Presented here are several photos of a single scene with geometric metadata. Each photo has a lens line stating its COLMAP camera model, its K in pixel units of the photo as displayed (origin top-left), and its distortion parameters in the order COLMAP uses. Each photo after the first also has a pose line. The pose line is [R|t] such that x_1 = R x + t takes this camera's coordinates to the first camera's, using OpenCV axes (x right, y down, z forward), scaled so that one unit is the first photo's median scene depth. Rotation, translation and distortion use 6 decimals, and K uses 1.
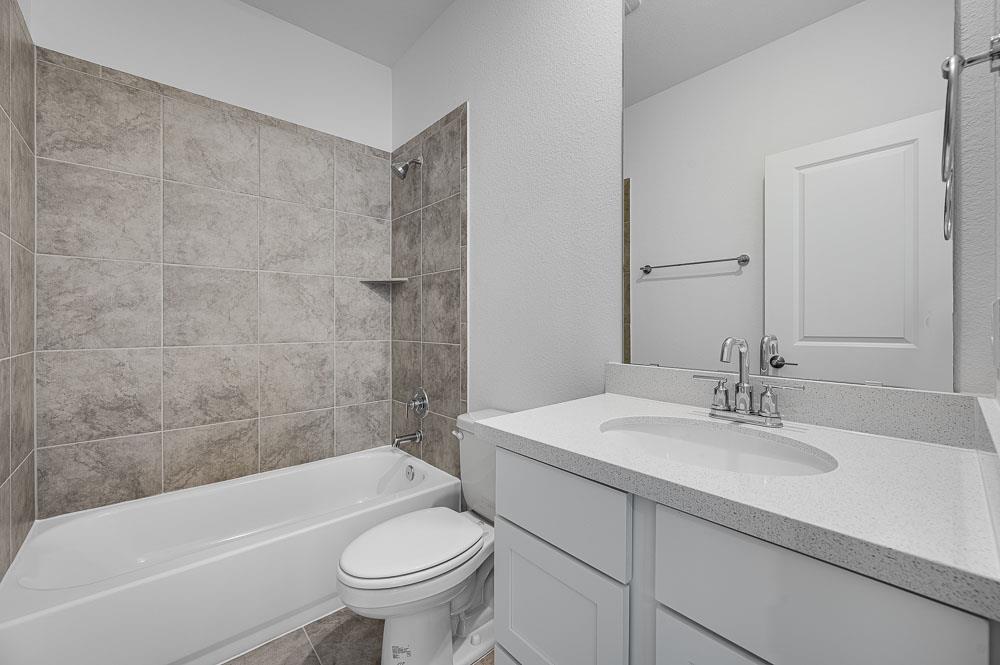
lens RADIAL K [[402.6, 0, 503.1], [0, 402.6, 317.8], [0, 0, 1]] dist [-0.001525, -0.000155]
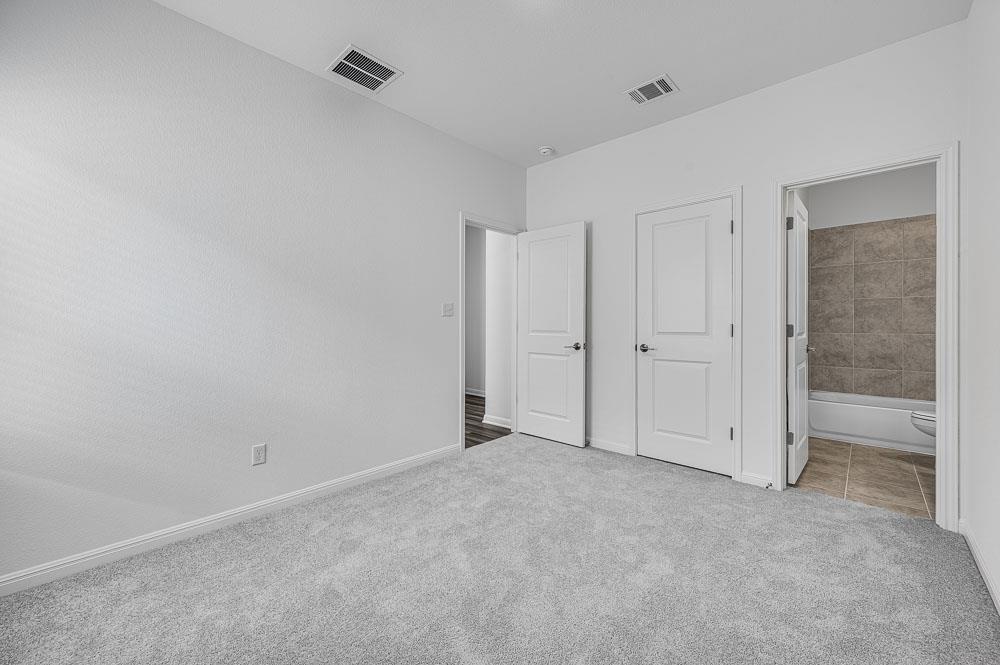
lens RADIAL K [[402.6, 0, 496.1], [0, 402.6, 329.5], [0, 0, 1]] dist [-0.001525, -0.000155]
pose [[0.081270, -0.002257, -0.996690, 1.320727], [-0.004914, 0.999984, -0.002666, 0.063938], [0.996680, 0.005114, 0.081257, -1.274876]]
